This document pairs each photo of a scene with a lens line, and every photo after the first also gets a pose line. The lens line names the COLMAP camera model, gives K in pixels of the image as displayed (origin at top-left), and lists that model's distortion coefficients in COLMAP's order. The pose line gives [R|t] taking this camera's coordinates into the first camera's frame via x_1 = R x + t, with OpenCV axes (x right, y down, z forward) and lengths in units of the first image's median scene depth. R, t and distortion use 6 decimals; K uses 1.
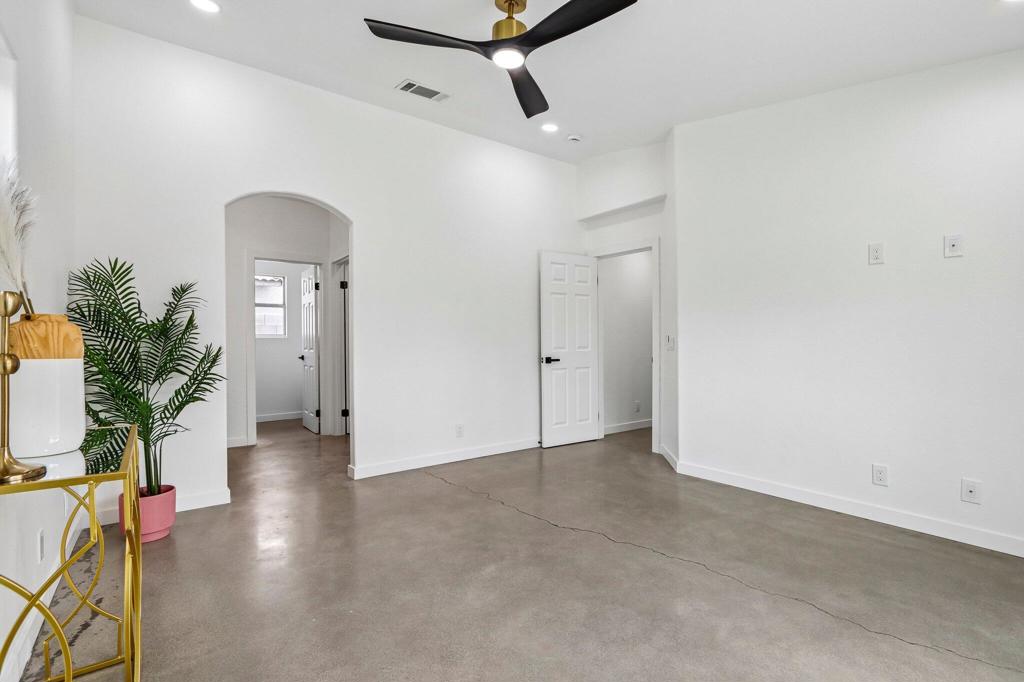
lens RADIAL K [[467.4, 0, 510.1], [0, 467.4, 346.3], [0, 0, 1]] dist [-0.013203, 0.000879]
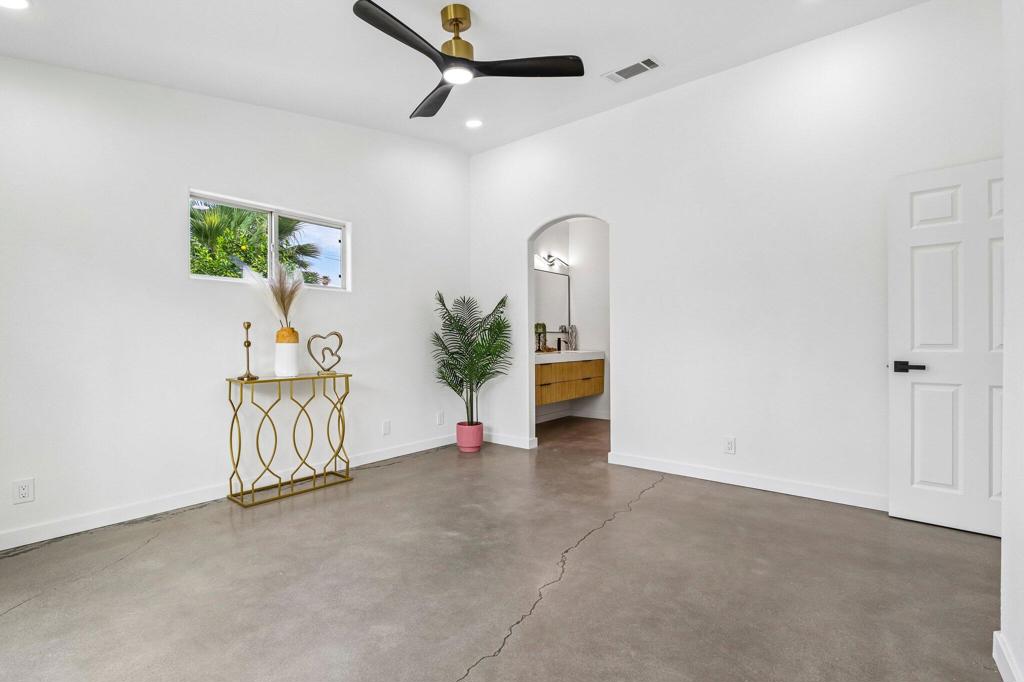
lens RADIAL K [[467.4, 0, 511.0], [0, 467.4, 330.9], [0, 0, 1]] dist [-0.013203, 0.000879]
pose [[0.251282, -0.009849, -0.967864, 0.832112], [-0.007840, 0.999895, -0.012211, -0.005564], [0.967882, 0.010656, 0.251178, 0.636312]]
